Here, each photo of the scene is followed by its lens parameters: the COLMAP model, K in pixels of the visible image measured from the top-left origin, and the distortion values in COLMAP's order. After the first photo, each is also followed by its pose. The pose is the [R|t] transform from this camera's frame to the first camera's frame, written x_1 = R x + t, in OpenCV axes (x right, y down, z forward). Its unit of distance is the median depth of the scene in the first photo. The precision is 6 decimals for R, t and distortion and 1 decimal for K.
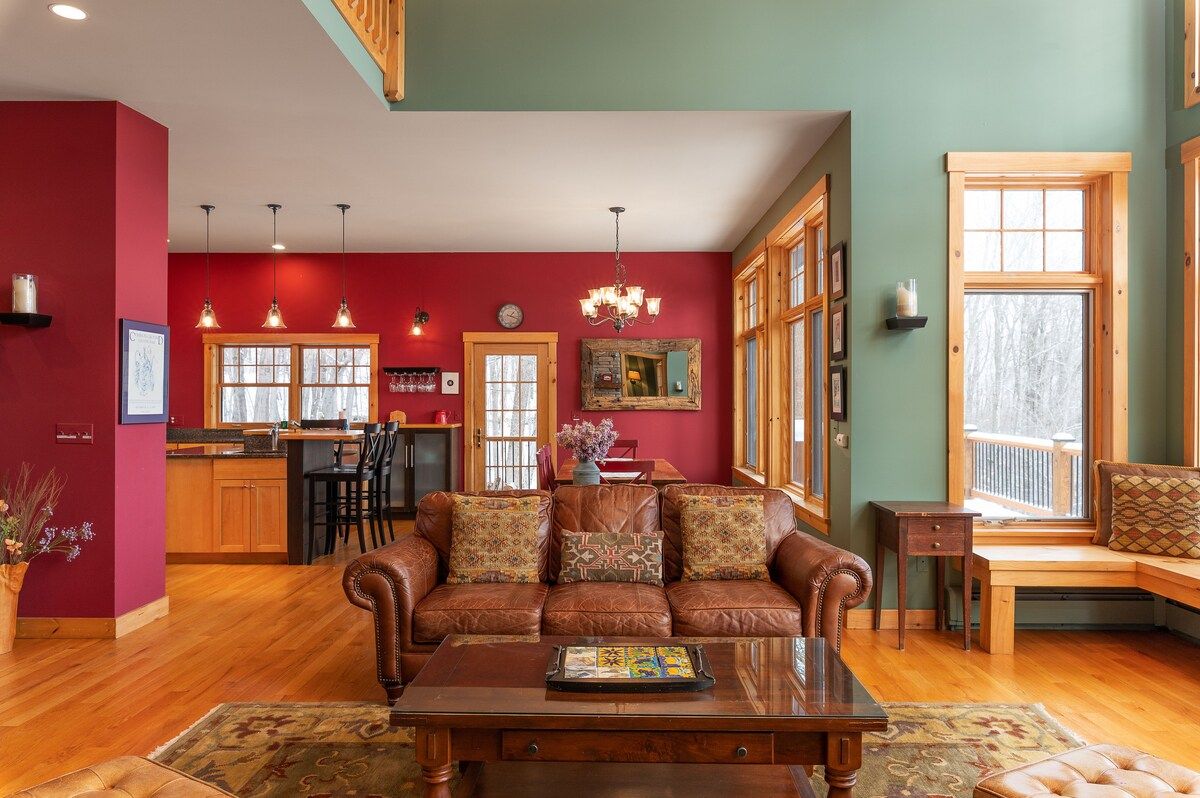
lens RADIAL K [[790.3, 0, 602.6], [0, 790.3, 395.1], [0, 0, 1]] dist [0.007452, 0.001243]
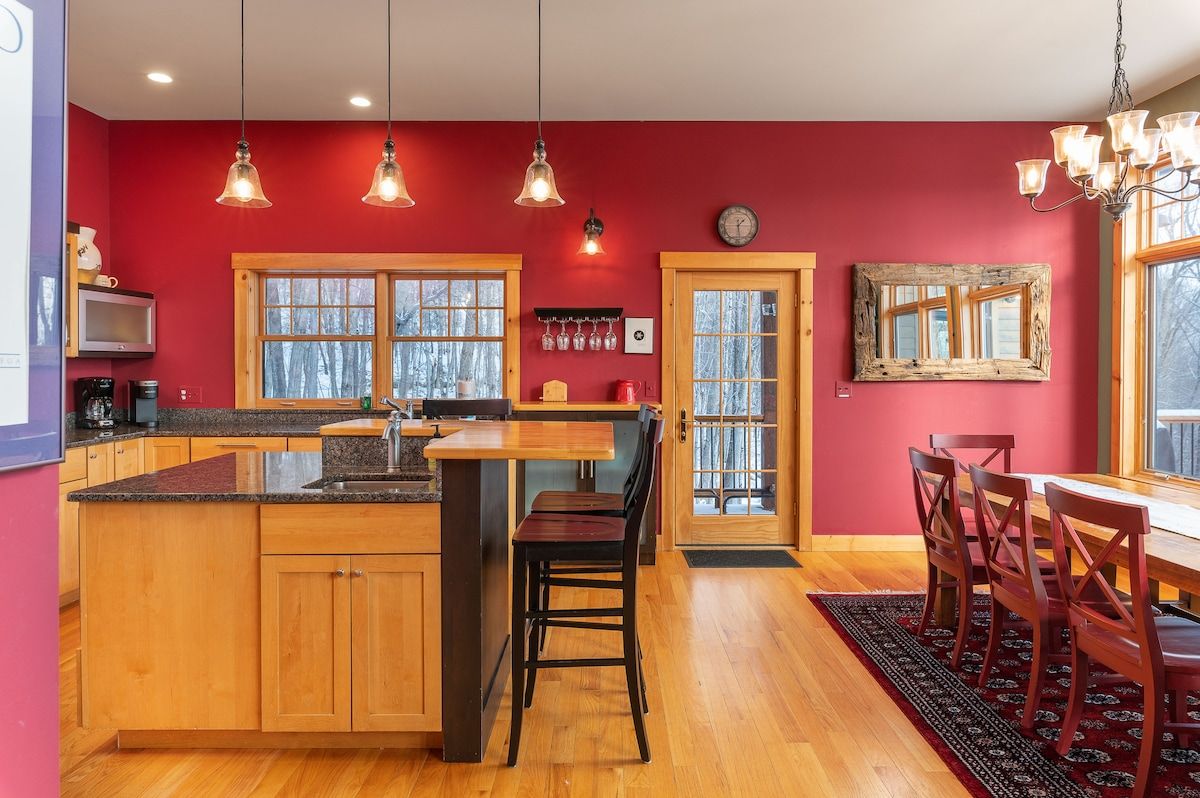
lens RADIAL K [[733.6, 0, 609.0], [0, 733.6, 373.1], [0, 0, 1]] dist [0.008986, -0.004564]
pose [[0.999978, 0.002538, 0.006140, -0.219934], [-0.002639, 0.999861, 0.016480, 0.004420], [-0.006097, -0.016496, 0.999845, 0.434572]]
